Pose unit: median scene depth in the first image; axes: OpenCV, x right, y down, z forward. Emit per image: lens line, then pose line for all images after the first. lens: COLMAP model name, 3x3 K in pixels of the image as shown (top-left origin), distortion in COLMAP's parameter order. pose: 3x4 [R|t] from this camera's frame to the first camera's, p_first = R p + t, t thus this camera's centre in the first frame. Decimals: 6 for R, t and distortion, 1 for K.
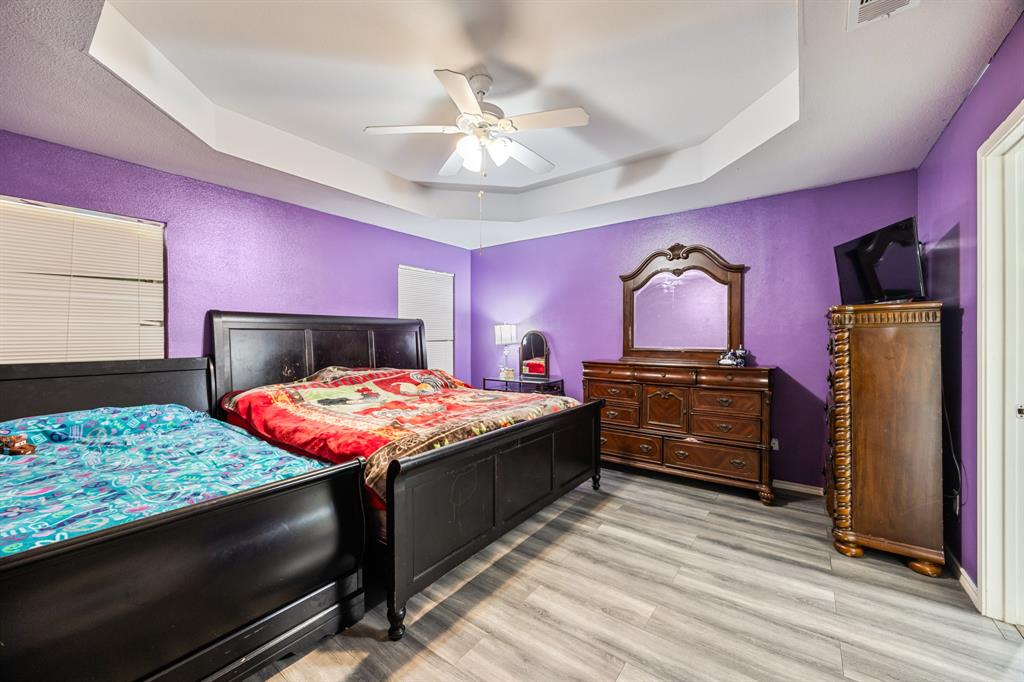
lens RADIAL K [[410.8, 0, 513.4], [0, 410.8, 339.8], [0, 0, 1]] dist [-0.000268, -0.000710]
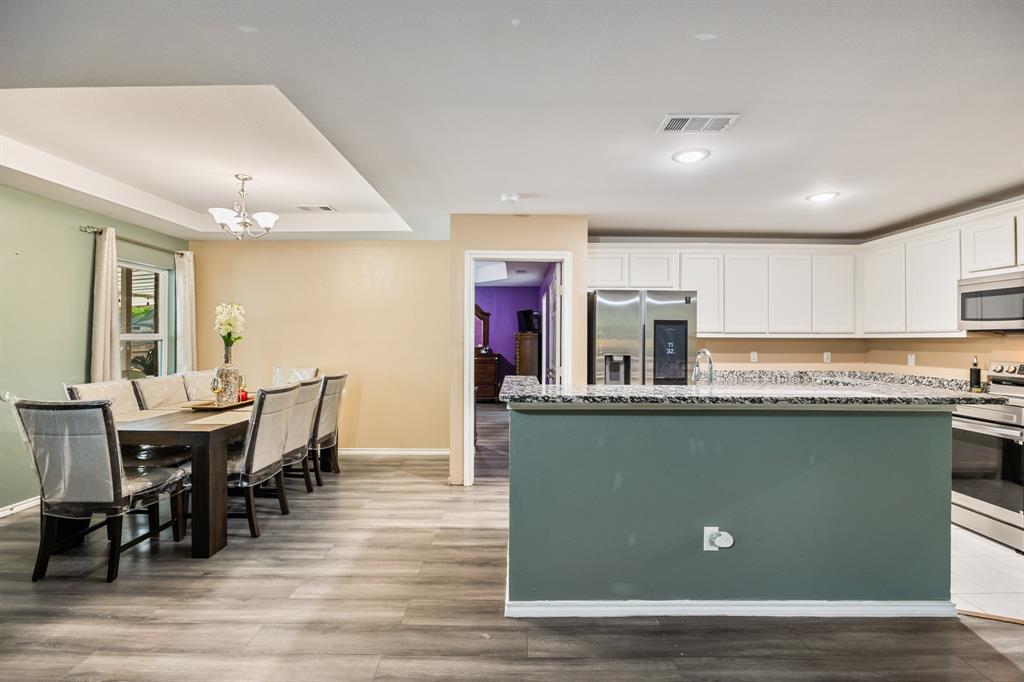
lens RADIAL K [[471.6, 0, 512.4], [0, 471.6, 339.5], [0, 0, 1]] dist [-0.000003, 0.000000]
pose [[0.810186, 0.012768, 0.586033, -1.013633], [-0.007508, 0.999907, -0.011405, 0.010098], [-0.586124, 0.004840, 0.810207, -1.421094]]
